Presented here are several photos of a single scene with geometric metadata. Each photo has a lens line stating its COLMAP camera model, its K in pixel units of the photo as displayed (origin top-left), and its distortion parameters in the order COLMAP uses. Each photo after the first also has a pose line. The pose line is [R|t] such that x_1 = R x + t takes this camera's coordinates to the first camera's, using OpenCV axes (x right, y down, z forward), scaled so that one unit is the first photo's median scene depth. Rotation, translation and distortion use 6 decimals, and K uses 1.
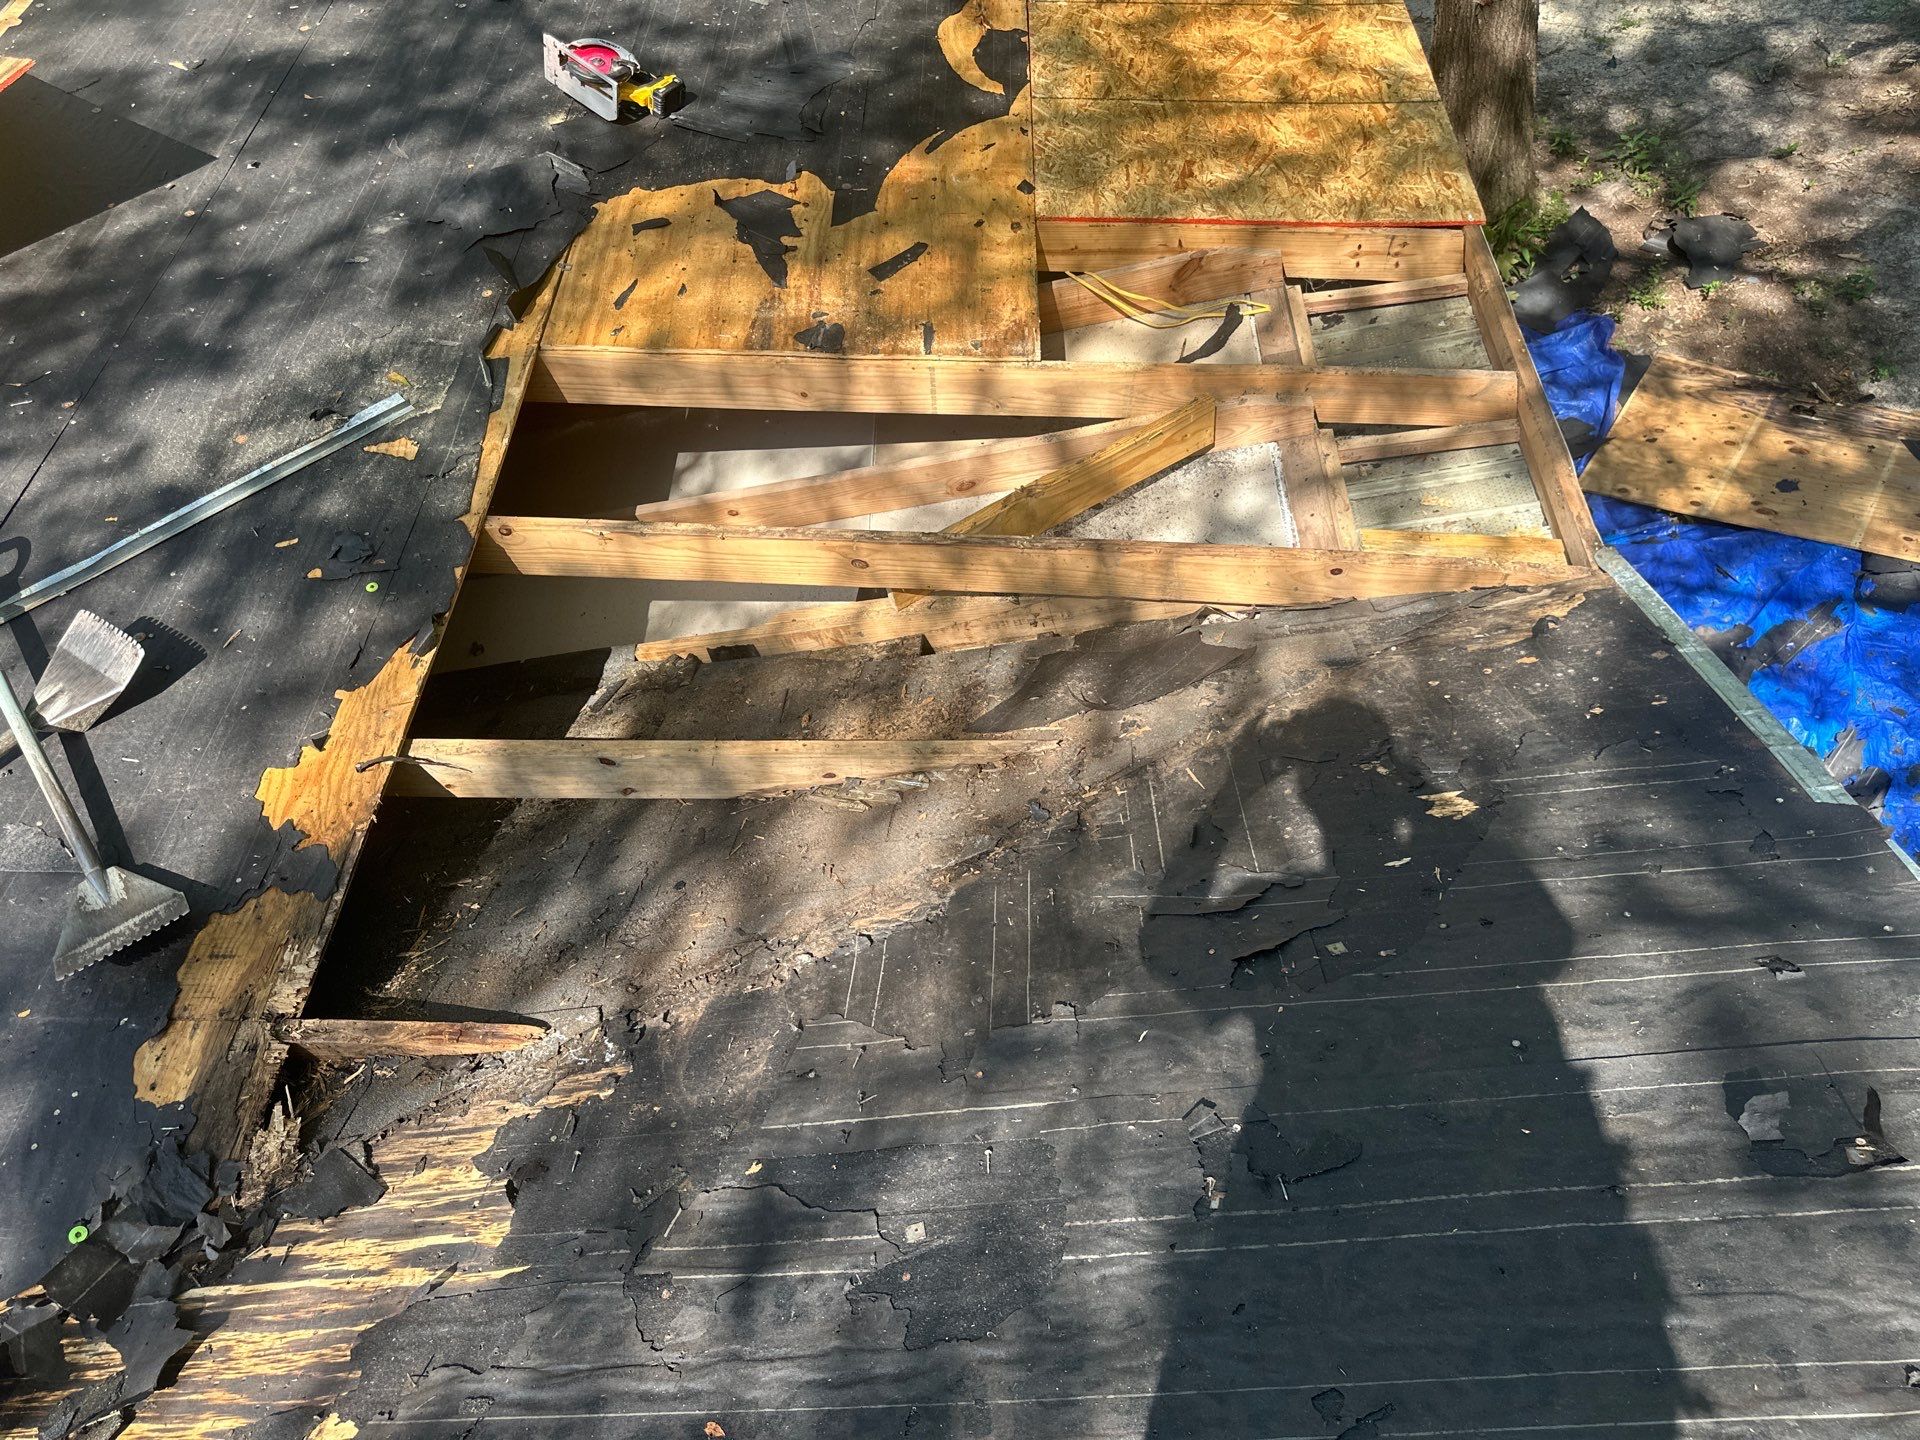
lens RADIAL K [[1285.3, 0, 986.2], [0, 1285.3, 723.1], [0, 0, 1]] dist [0.047864, -0.020495]
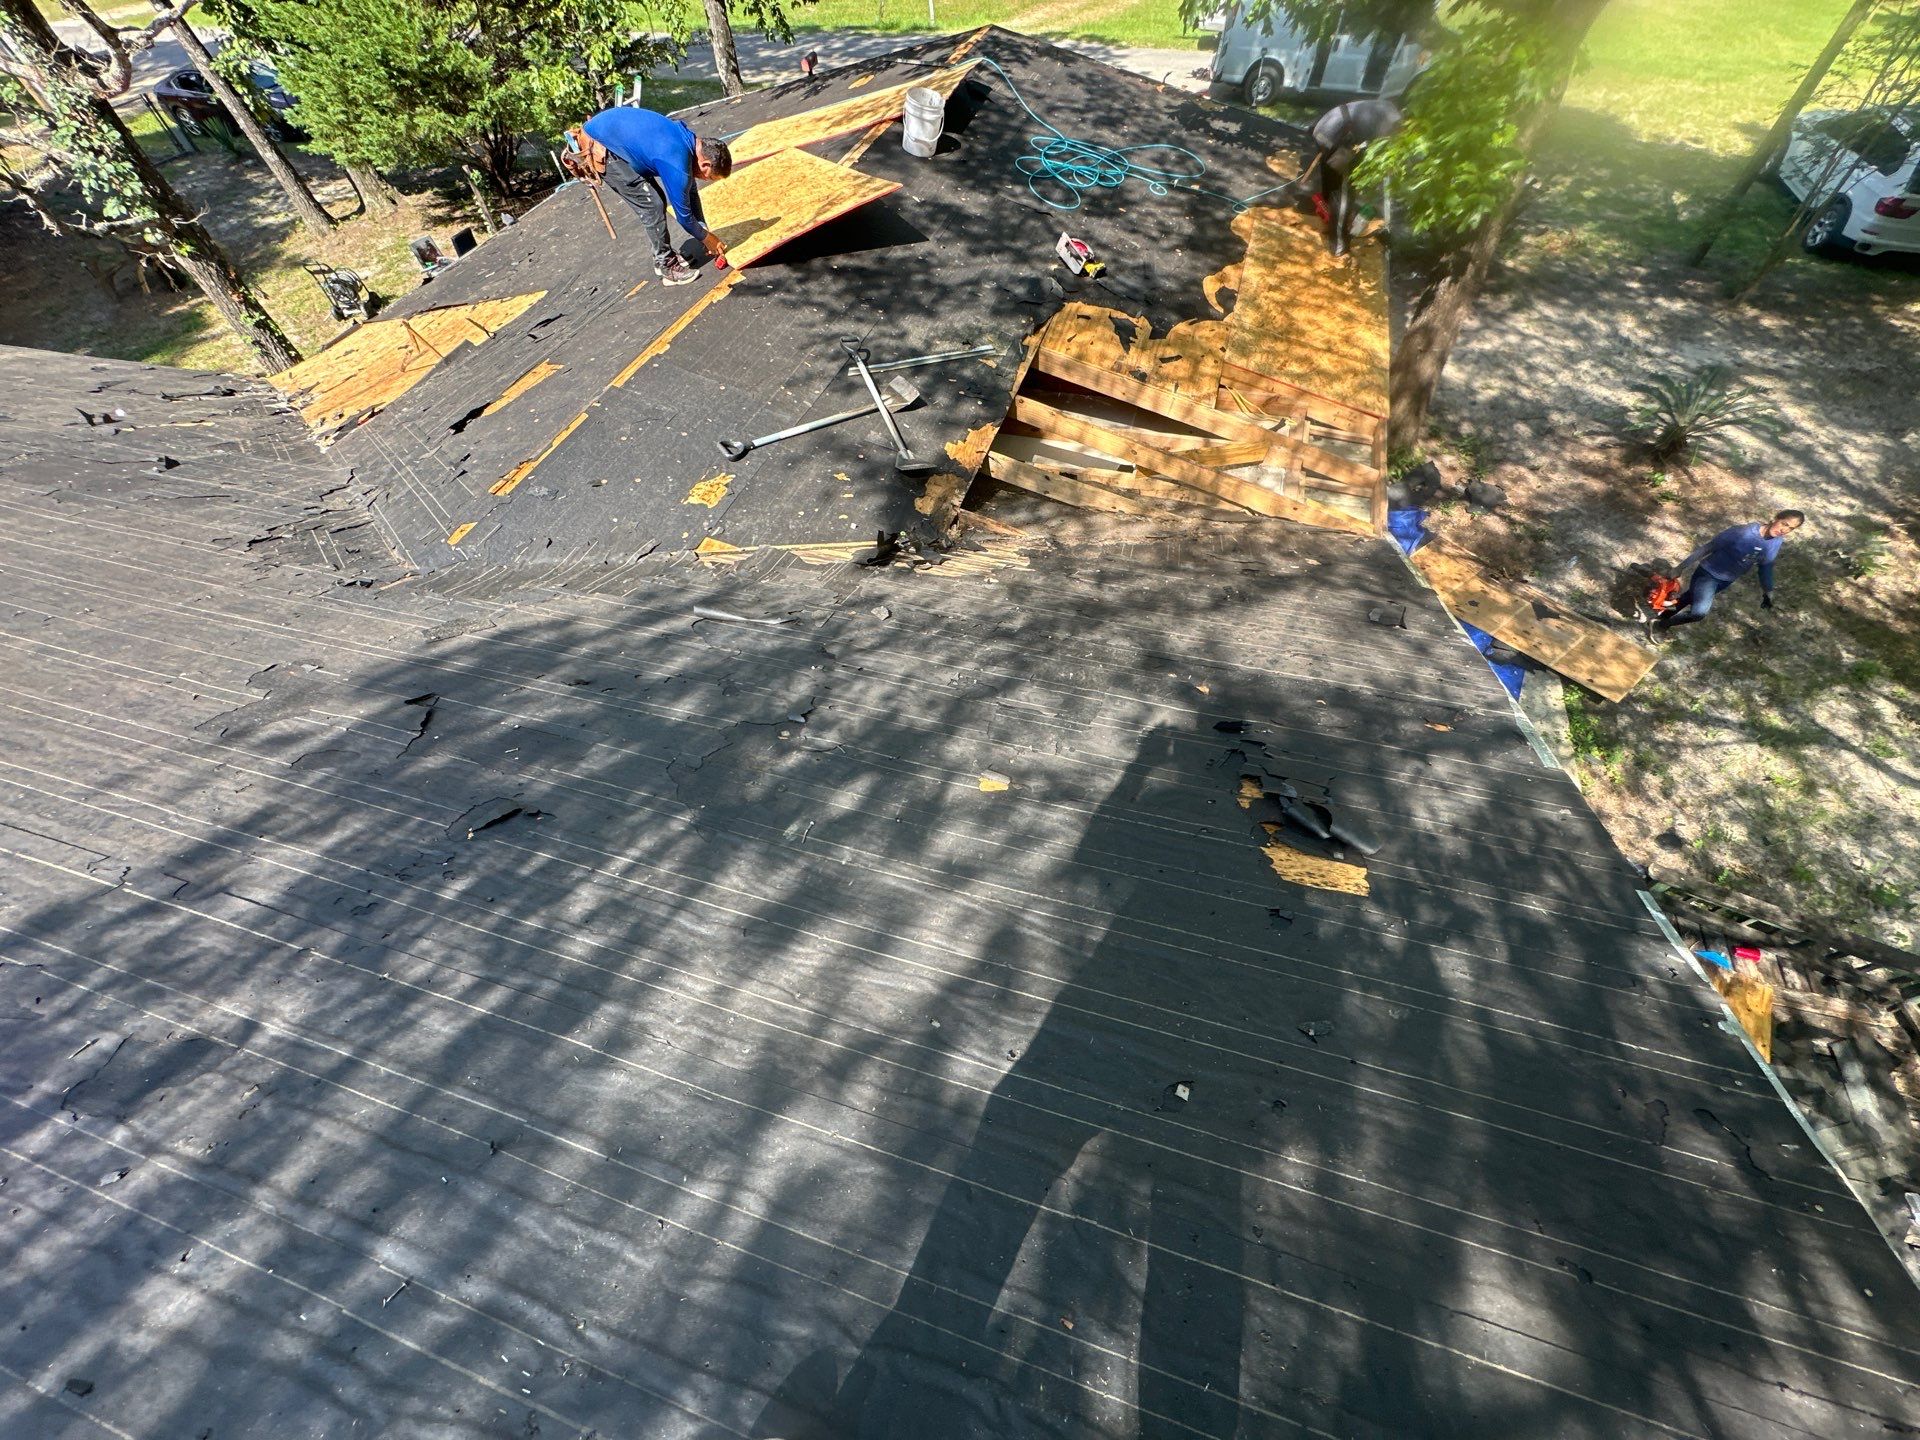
lens RADIAL K [[783.0, 0, 960.0], [0, 783.0, 720.0], [0, 0, 1]] dist [0.032690, 0.000247]
pose [[0.941823, 0.335466, -0.020813, -0.185956], [-0.334559, 0.941619, 0.037730, 0.410039], [0.032255, -0.028572, 0.999071, -0.632693]]
